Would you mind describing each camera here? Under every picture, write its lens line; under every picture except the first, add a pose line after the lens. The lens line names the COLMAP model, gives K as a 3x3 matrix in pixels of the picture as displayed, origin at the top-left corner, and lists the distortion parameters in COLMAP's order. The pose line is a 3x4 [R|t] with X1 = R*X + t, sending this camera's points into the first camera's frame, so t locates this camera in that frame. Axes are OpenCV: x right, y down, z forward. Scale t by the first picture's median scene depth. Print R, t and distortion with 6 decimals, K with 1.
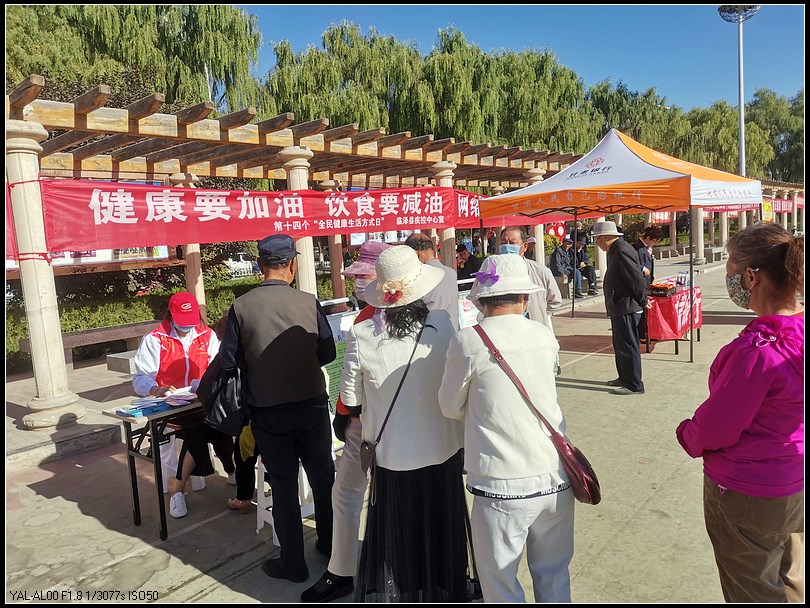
lens RADIAL K [[600.4, 0, 402.7], [0, 600.4, 295.8], [0, 0, 1]] dist [0.029755, -0.028389]
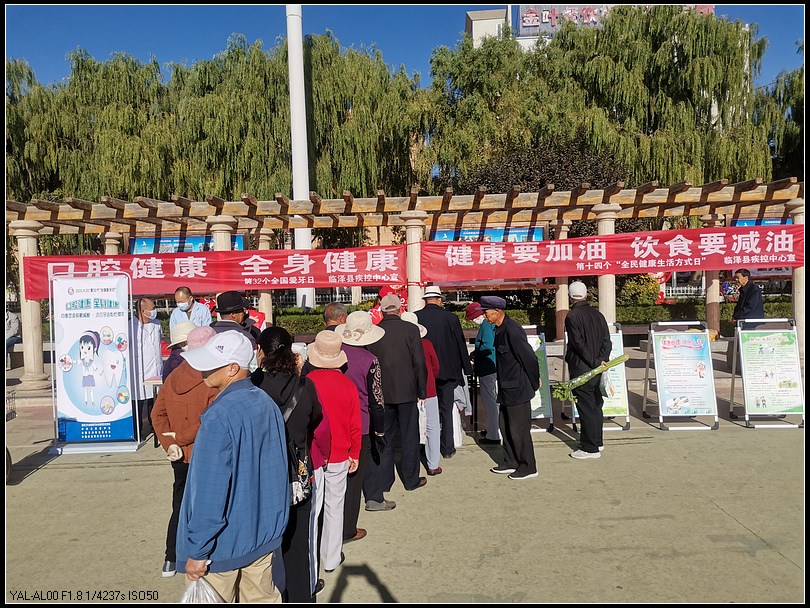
lens RADIAL K [[600.4, 0, 397.8], [0, 600.4, 305.0], [0, 0, 1]] dist [0.029755, -0.028389]
pose [[0.646882, 0.084456, -0.757899, 0.468476], [-0.082235, 0.995778, 0.040775, -0.046396], [0.758143, 0.035950, 0.651096, -0.130617]]
